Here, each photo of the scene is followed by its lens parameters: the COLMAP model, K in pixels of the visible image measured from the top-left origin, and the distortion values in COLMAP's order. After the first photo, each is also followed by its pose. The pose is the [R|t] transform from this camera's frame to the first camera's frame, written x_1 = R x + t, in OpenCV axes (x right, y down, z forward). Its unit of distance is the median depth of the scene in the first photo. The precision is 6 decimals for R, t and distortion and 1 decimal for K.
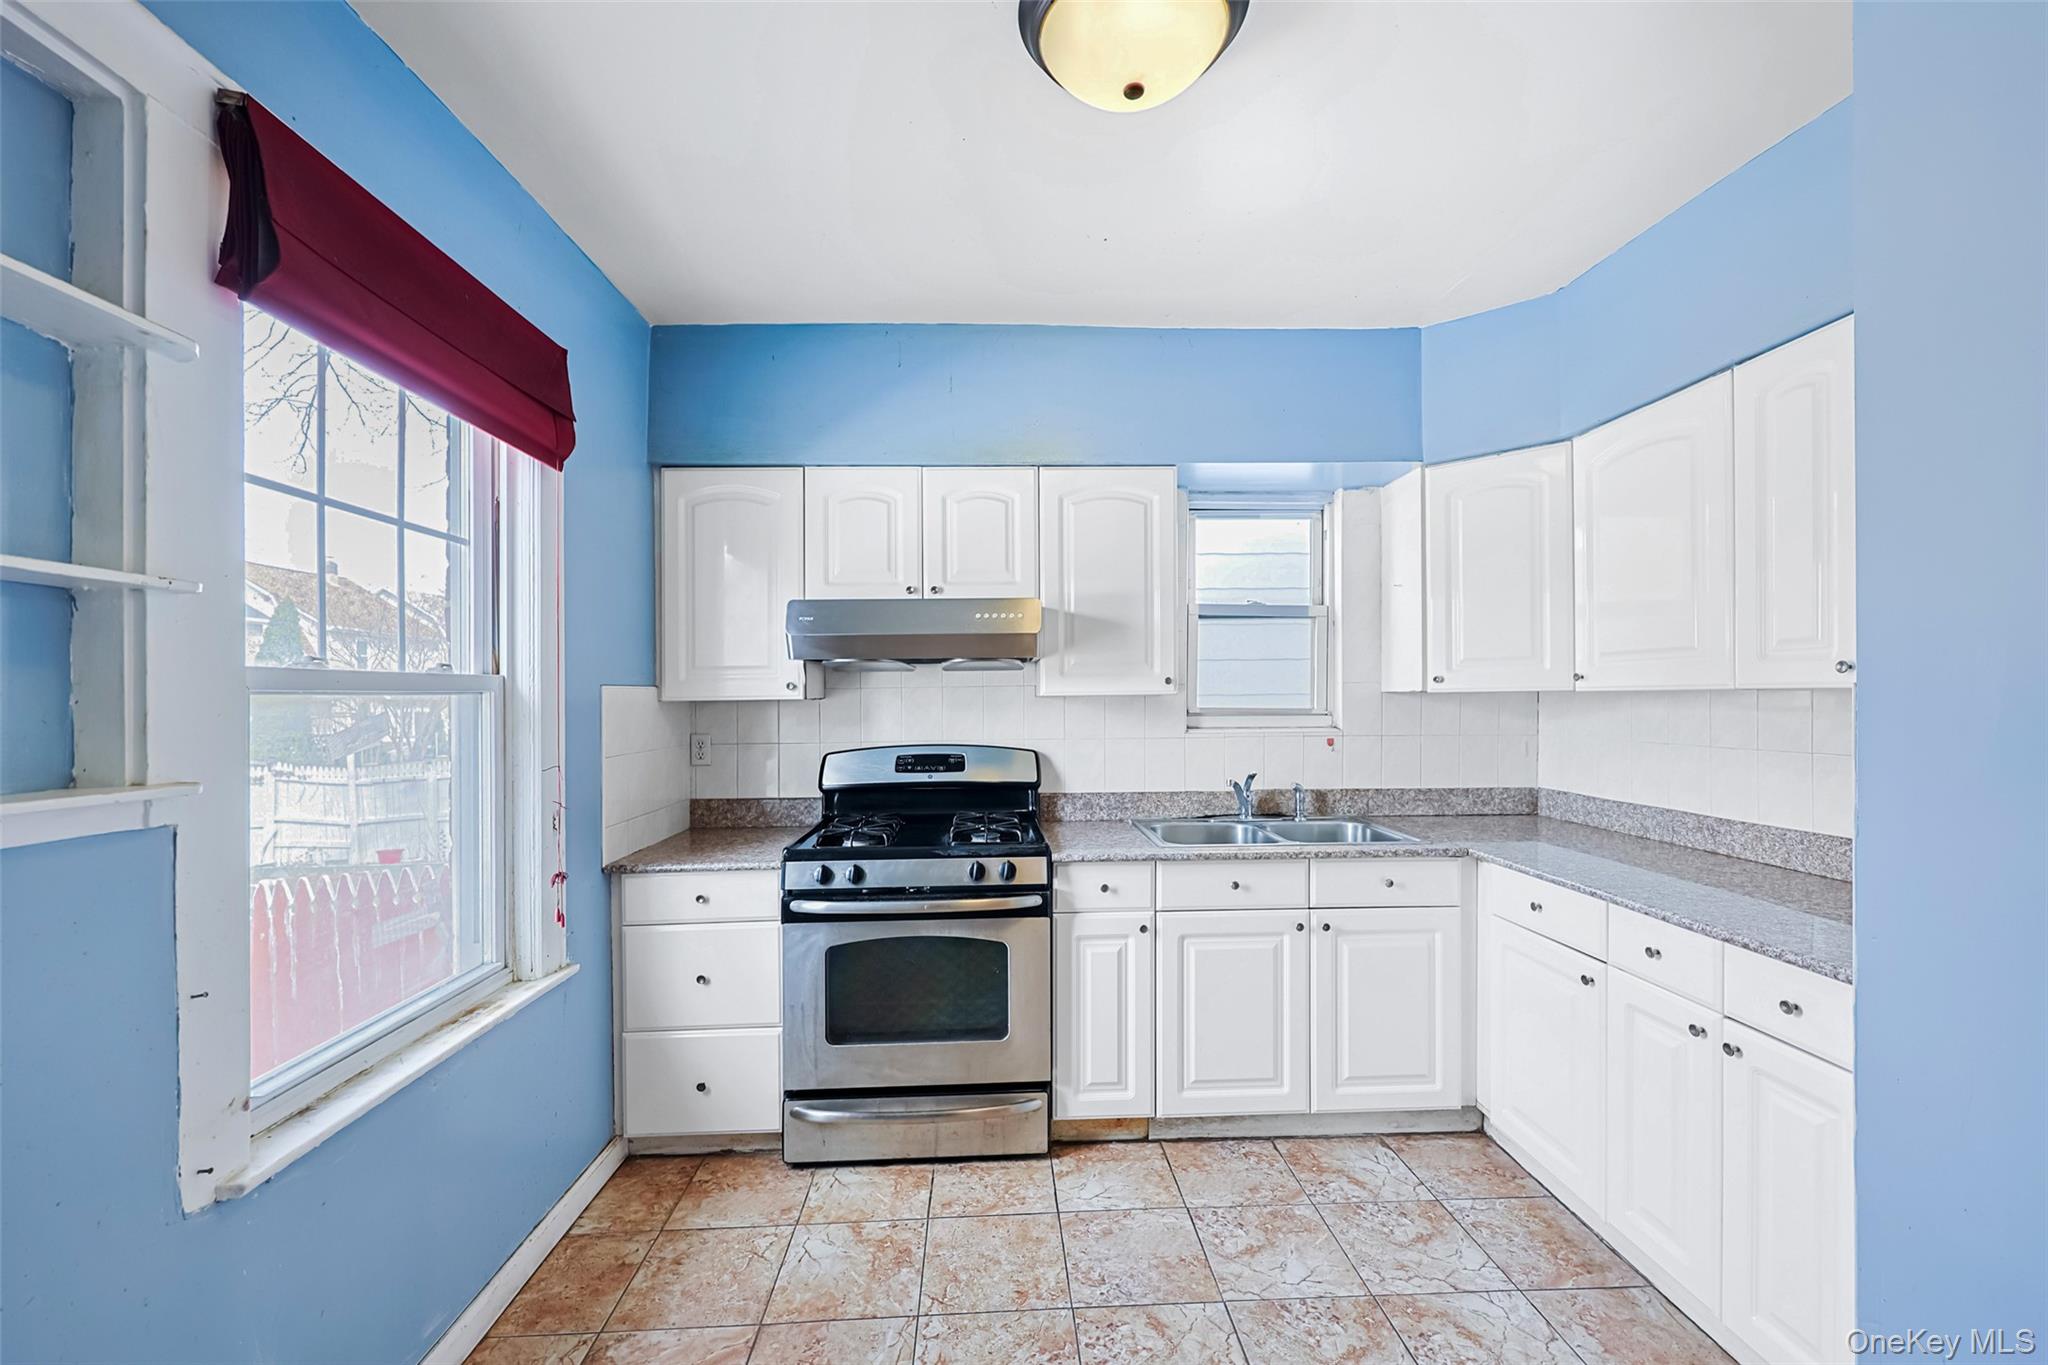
lens RADIAL K [[836.2, 0, 1038.2], [0, 836.2, 708.6], [0, 0, 1]] dist [0.003513, 0.000059]
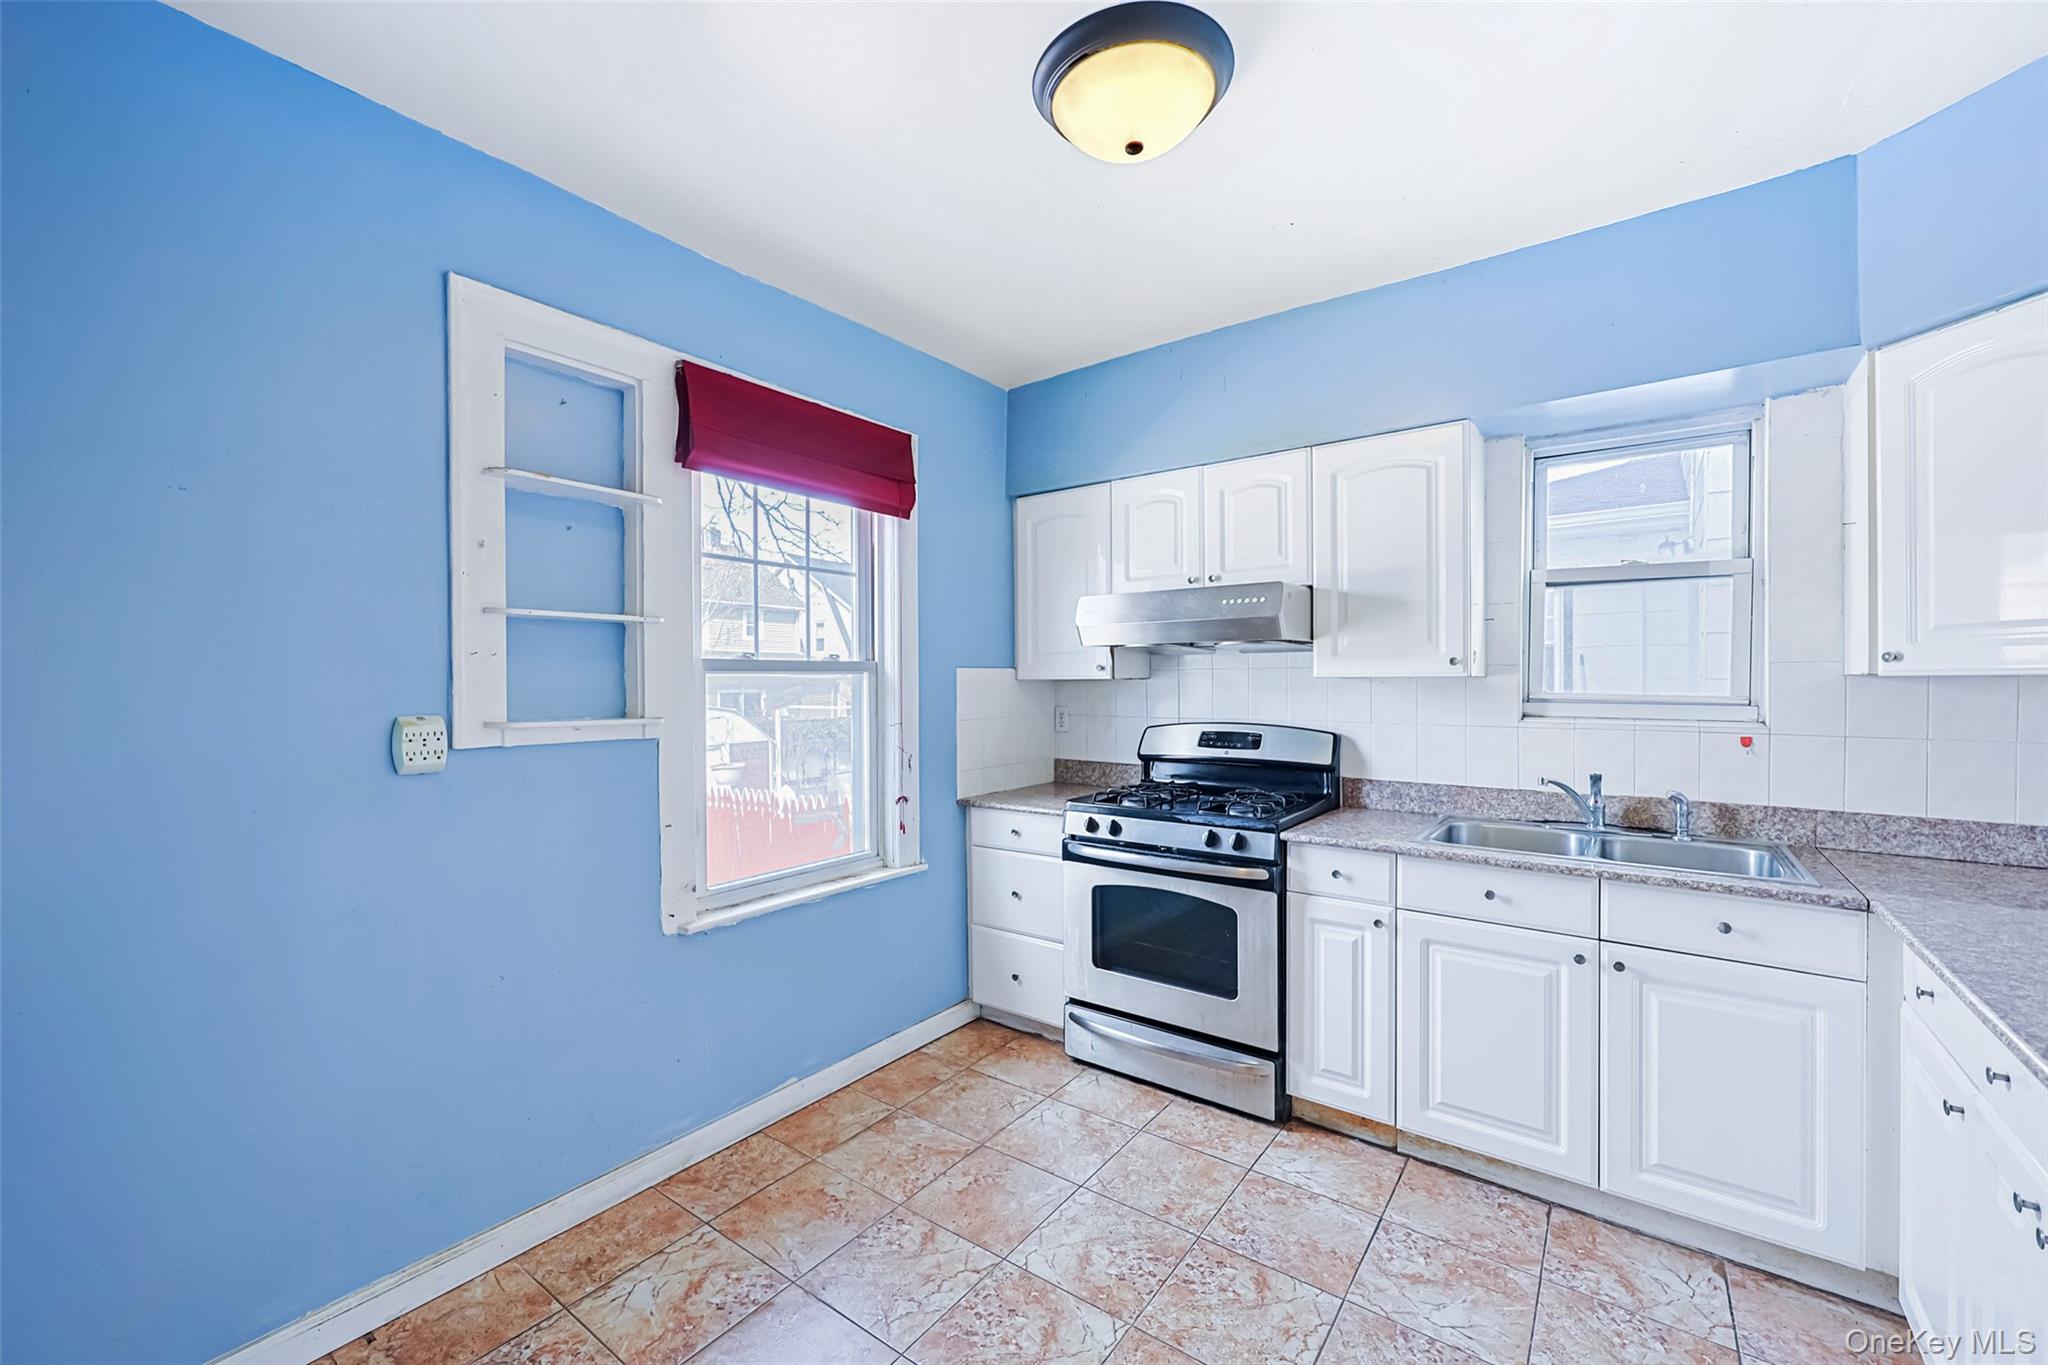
lens RADIAL K [[836.2, 0, 1010.8], [0, 836.2, 702.2], [0, 0, 1]] dist [0.003513, 0.000059]
pose [[0.764841, 0.025030, -0.643733, 0.413028], [-0.014543, 0.999661, 0.021590, -0.002054], [0.644055, -0.007151, 0.764946, 0.007029]]
